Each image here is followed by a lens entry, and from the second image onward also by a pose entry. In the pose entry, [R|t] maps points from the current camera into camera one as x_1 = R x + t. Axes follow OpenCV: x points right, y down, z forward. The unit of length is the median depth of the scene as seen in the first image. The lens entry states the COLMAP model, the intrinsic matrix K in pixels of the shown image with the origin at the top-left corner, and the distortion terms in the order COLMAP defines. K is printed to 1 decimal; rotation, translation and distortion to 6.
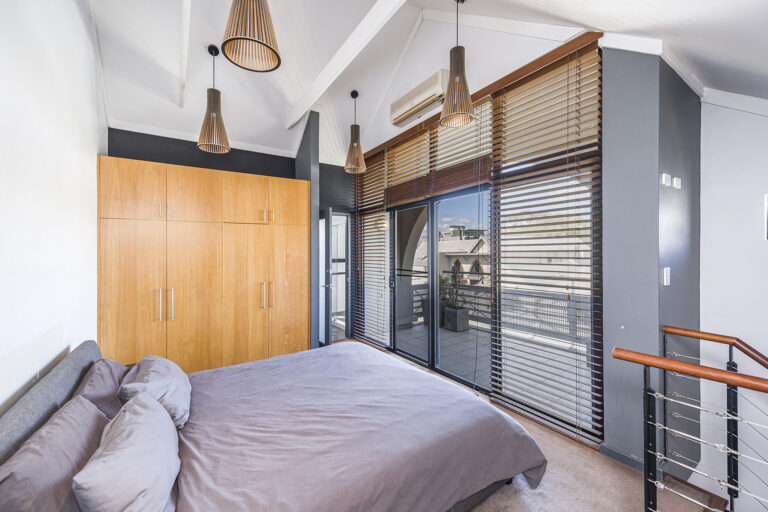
lens RADIAL K [[309.1, 0, 384.5], [0, 309.1, 250.5], [0, 0, 1]] dist [0.001662, -0.000116]
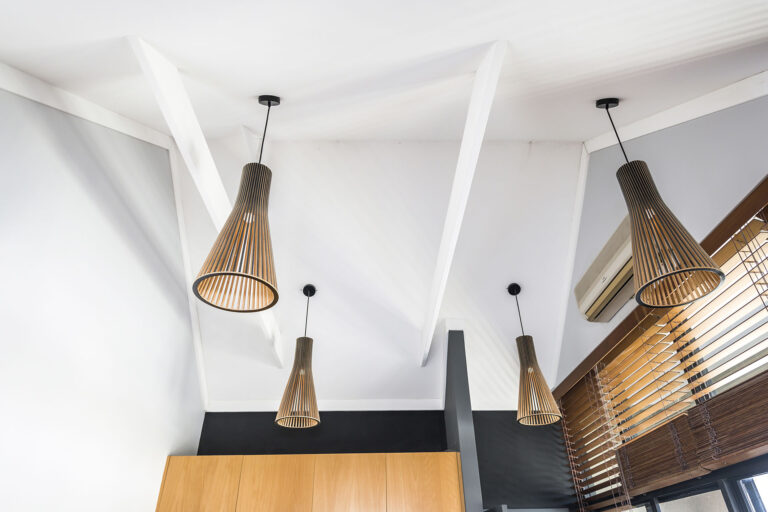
lens RADIAL K [[465.6, 0, 382.1], [0, 465.6, 240.6], [0, 0, 1]] dist [0.017813, -0.000018]
pose [[0.833472, -0.315587, -0.453573, 0.141512], [0.003894, 0.824190, -0.566300, -0.065451], [0.552547, 0.470229, 0.688169, 0.182267]]
